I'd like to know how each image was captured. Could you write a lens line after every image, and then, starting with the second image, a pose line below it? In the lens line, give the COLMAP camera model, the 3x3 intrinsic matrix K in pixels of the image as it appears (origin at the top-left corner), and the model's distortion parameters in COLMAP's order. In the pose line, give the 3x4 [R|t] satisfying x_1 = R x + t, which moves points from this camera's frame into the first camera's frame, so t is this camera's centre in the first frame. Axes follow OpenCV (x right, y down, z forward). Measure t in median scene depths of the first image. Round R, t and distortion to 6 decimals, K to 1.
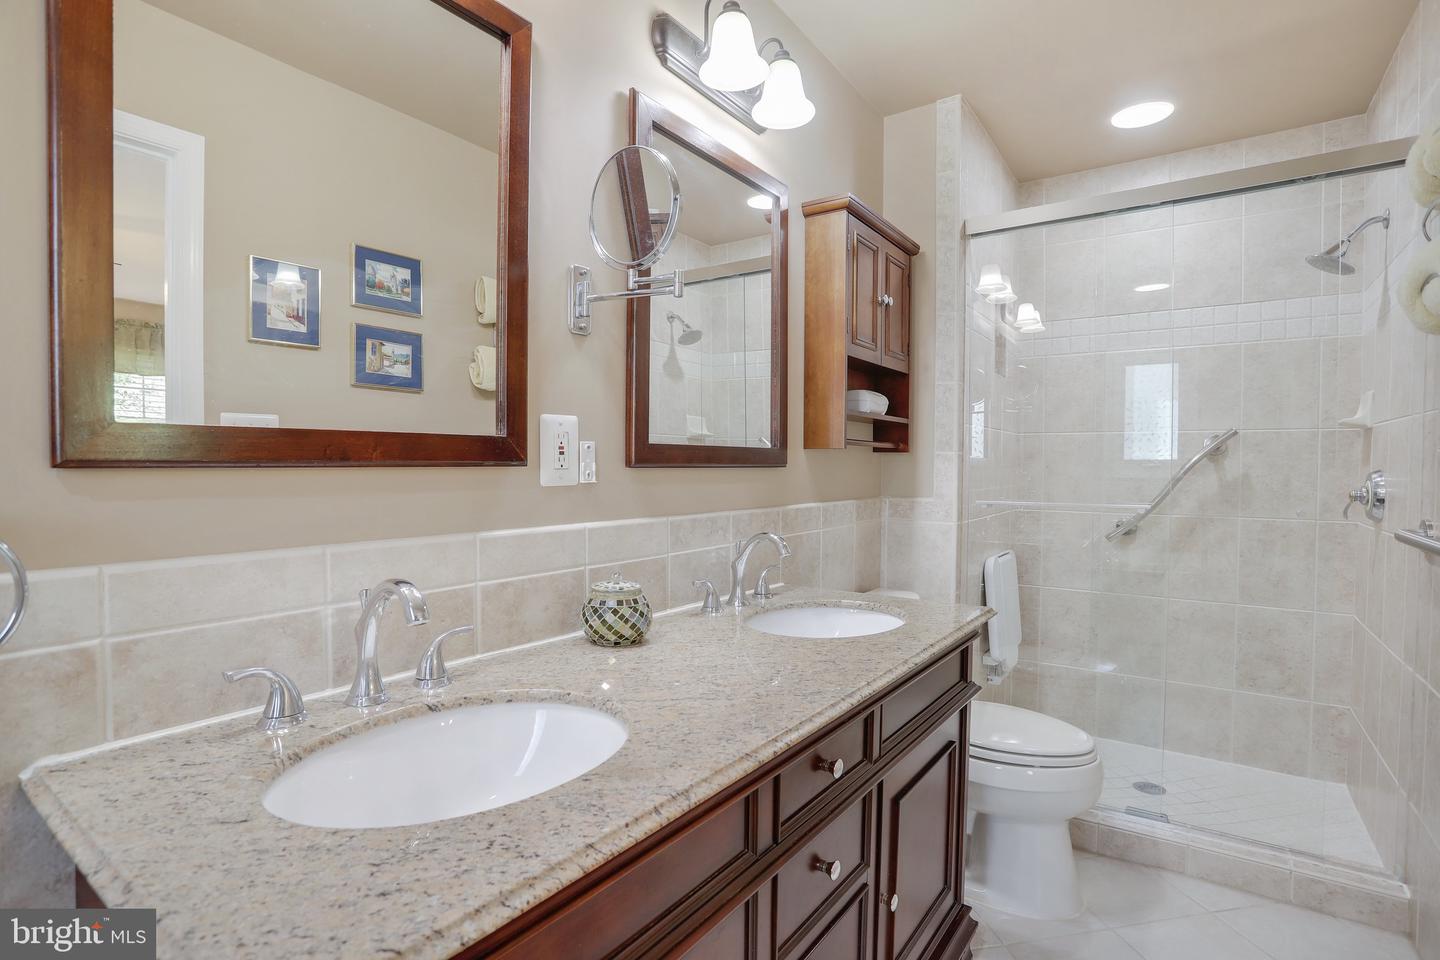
lens RADIAL K [[731.3, 0, 720.0], [0, 731.3, 480.0], [0, 0, 1]] dist [-0.061139, -0.000291]
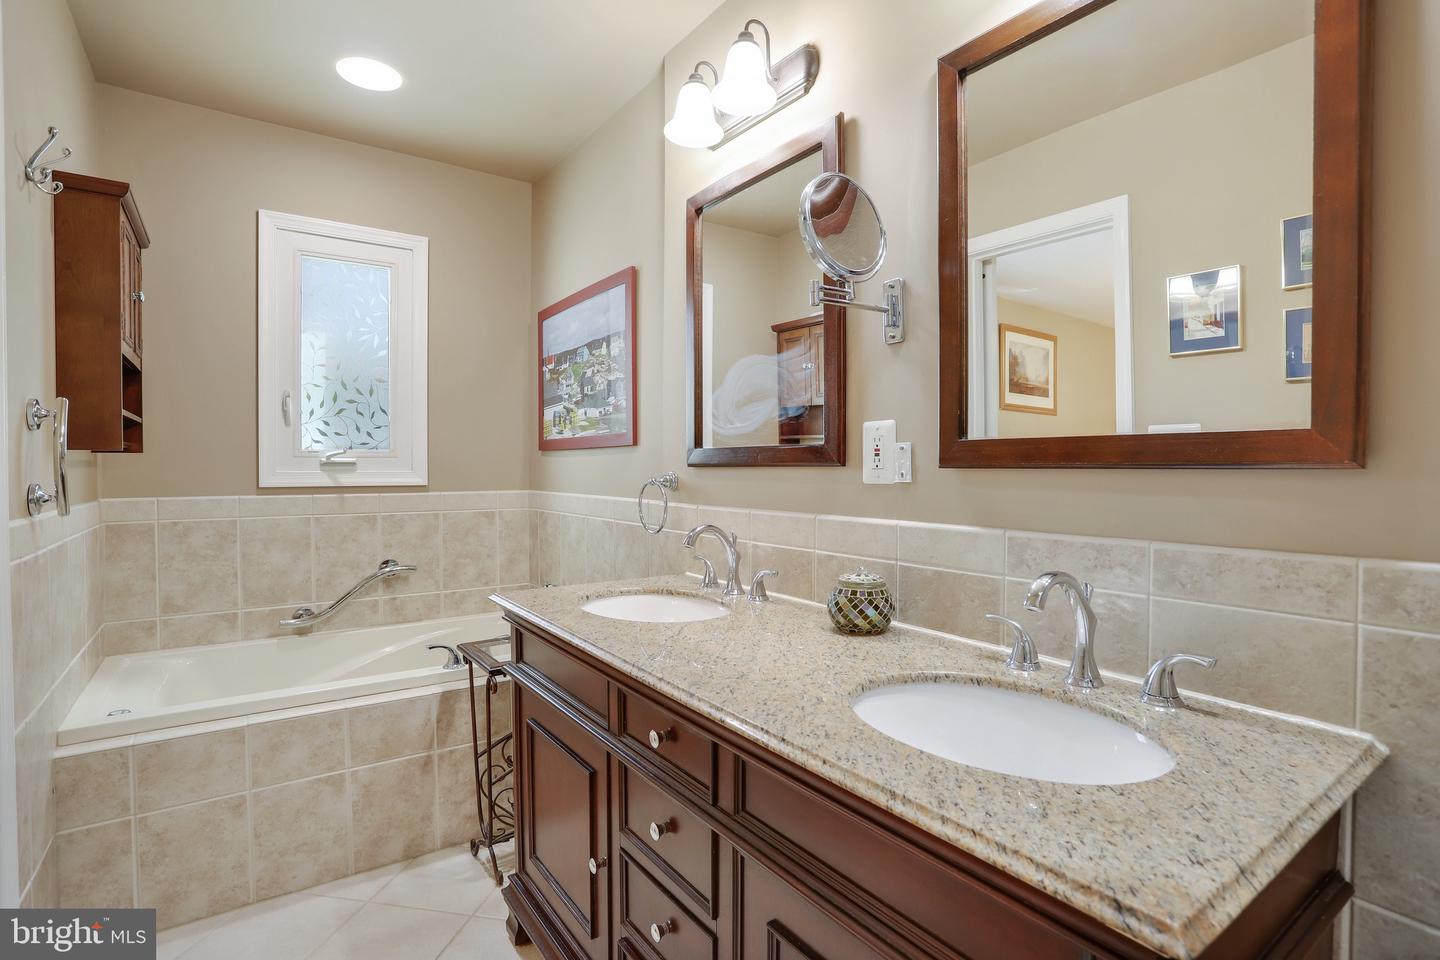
lens RADIAL K [[707.2, 0, 722.5], [0, 707.2, 472.8], [0, 0, 1]] dist [-0.084228, 0.040628]
pose [[-0.342752, -0.002875, -0.939422, 0.827797], [-0.030268, 0.999510, 0.007984, -0.009720], [0.938938, 0.031171, -0.342671, 1.072070]]
